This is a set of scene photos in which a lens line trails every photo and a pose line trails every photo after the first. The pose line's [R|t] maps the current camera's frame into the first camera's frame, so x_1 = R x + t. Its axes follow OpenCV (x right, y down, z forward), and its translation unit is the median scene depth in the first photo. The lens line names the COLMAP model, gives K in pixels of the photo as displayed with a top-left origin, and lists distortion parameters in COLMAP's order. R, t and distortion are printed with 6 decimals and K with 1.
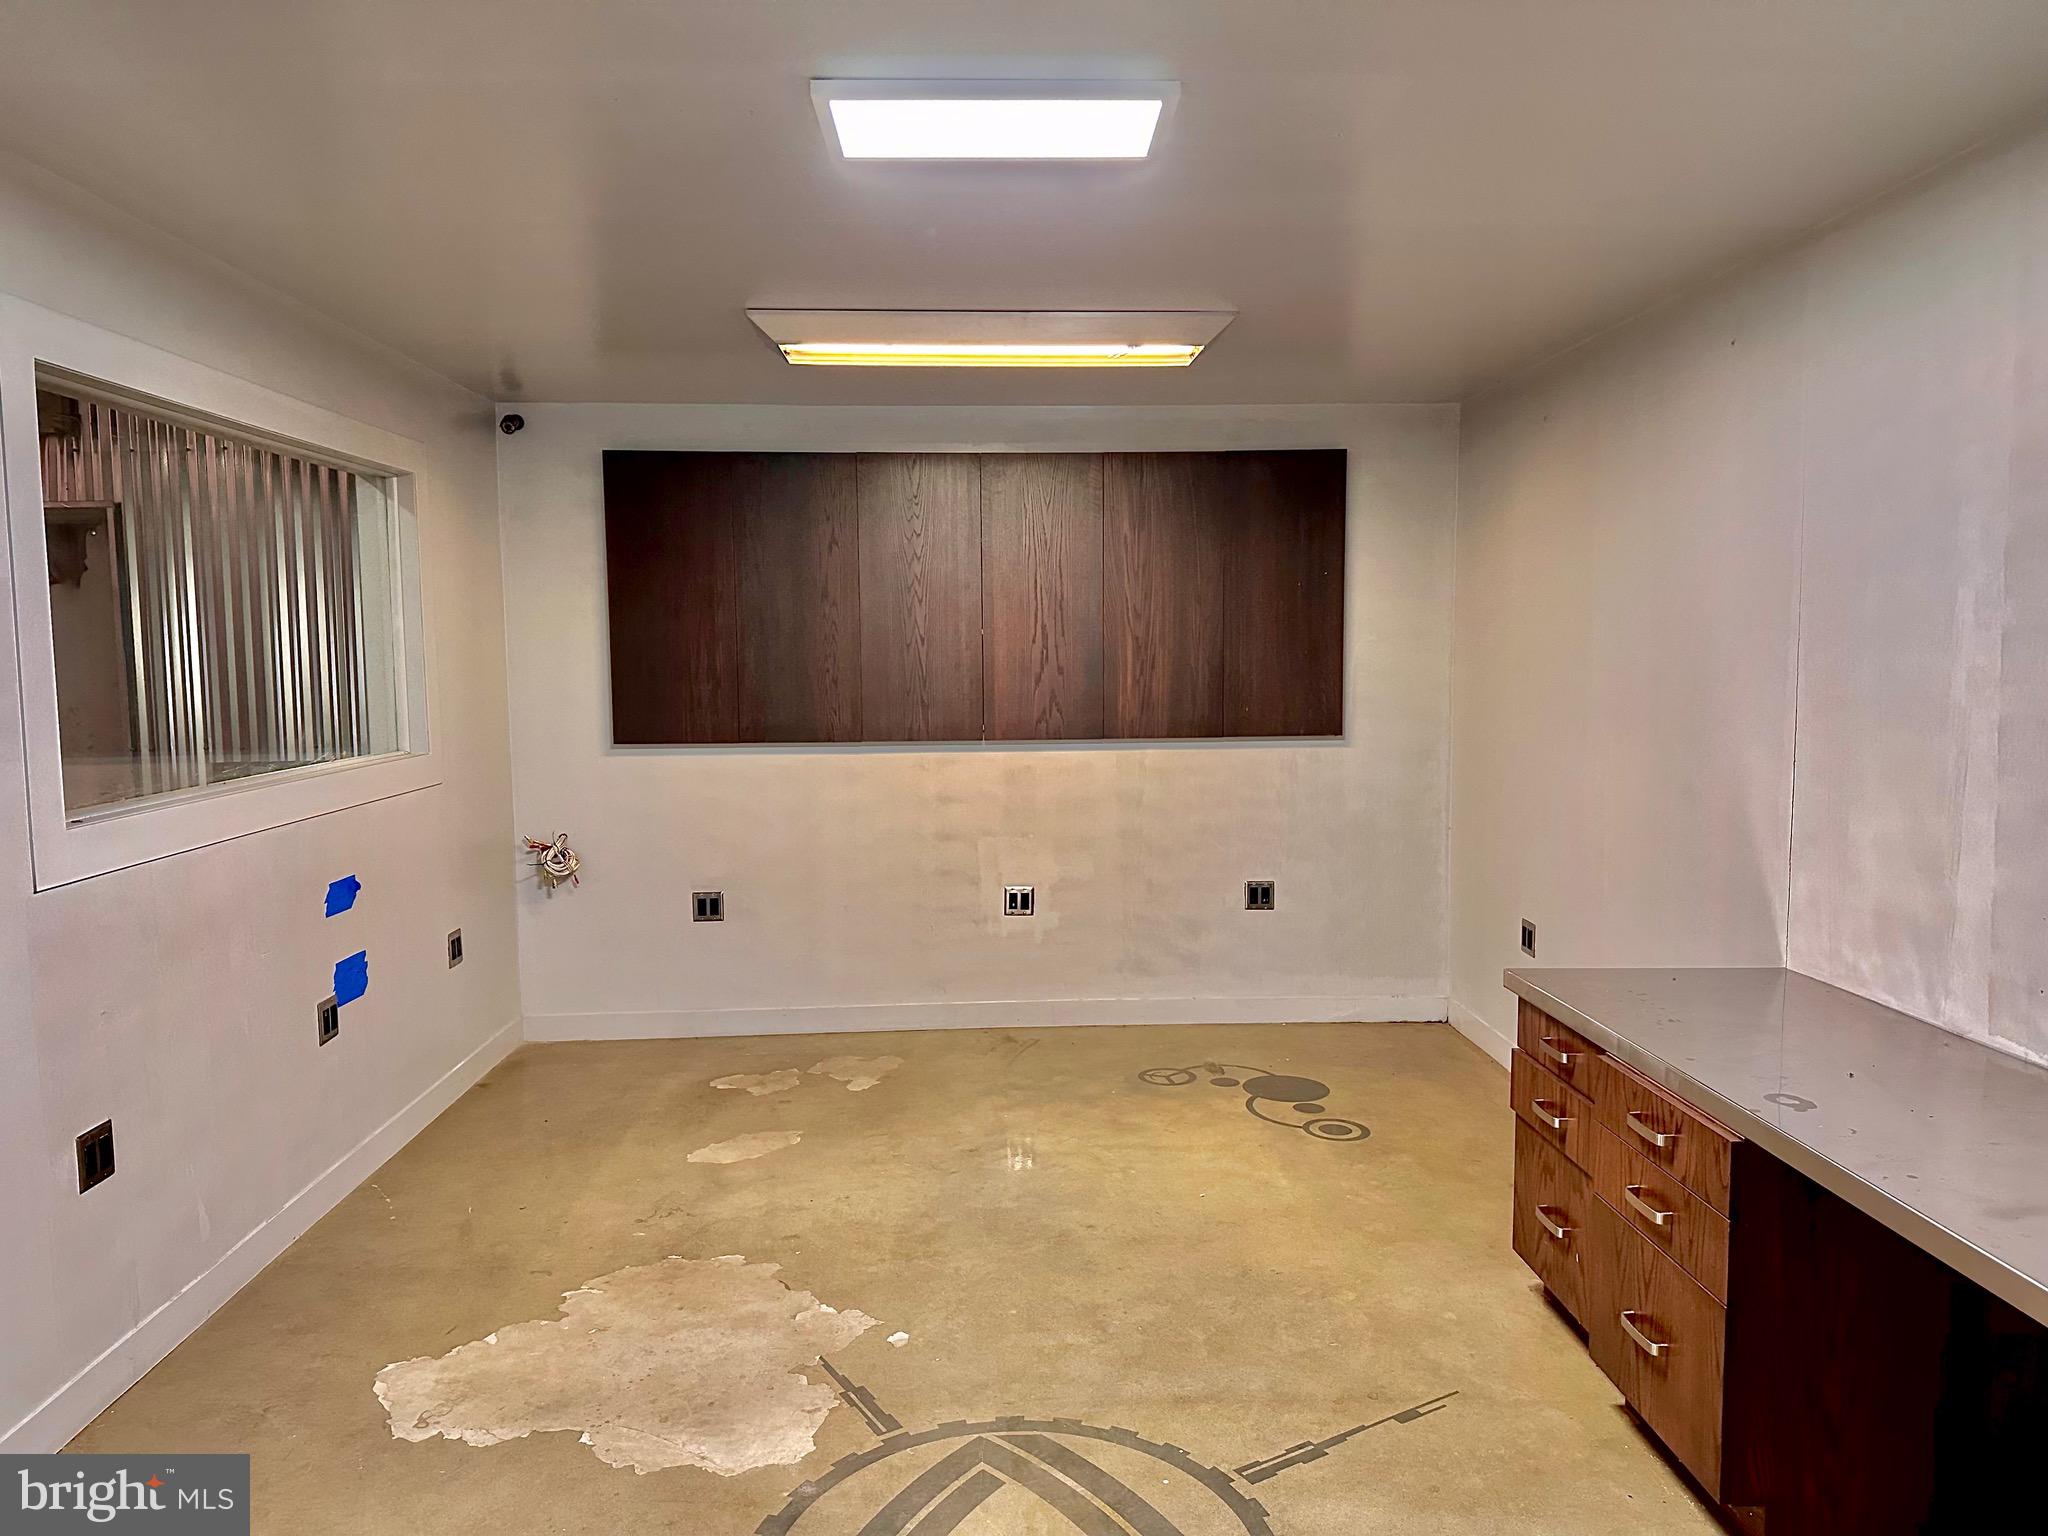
lens RADIAL K [[1412.5, 0, 1024.0], [0, 1412.5, 768.0], [0, 0, 1]] dist [0.103780, -0.162543]
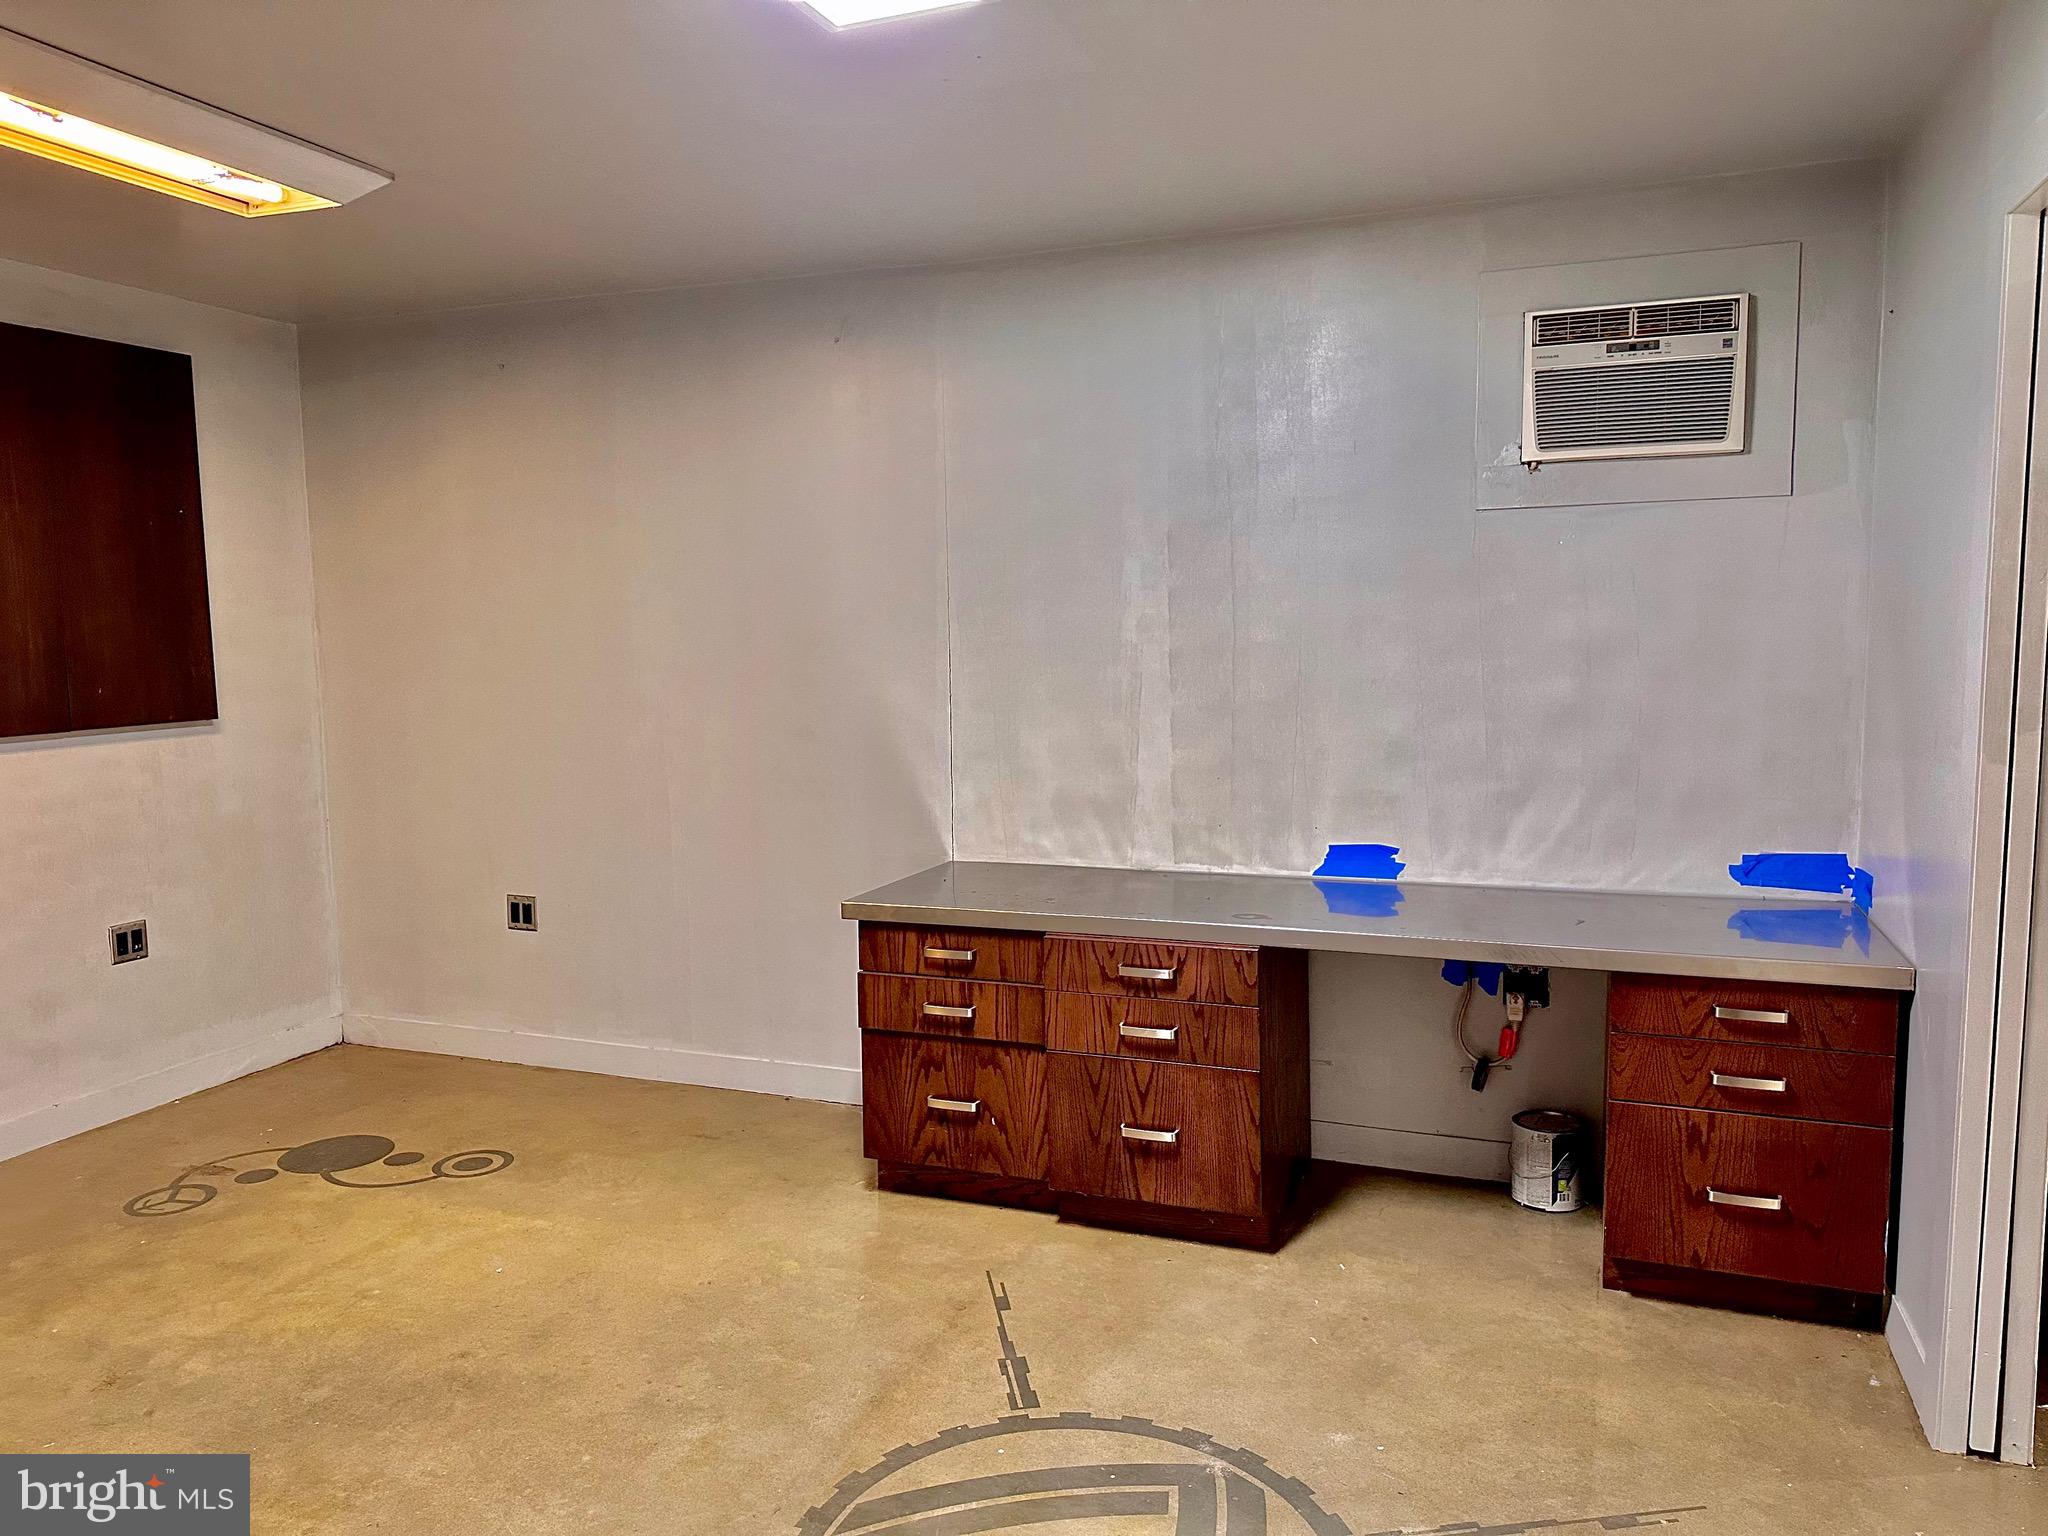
lens RADIAL K [[1439.6, 0, 1025.2], [0, 1439.6, 742.3], [0, 0, 1]] dist [0.107008, -0.091699]
pose [[0.394838, -0.075818, 0.915617, -0.582390], [0.084626, 0.995354, 0.045928, -0.016037], [-0.914845, 0.059351, 0.399419, 0.429801]]
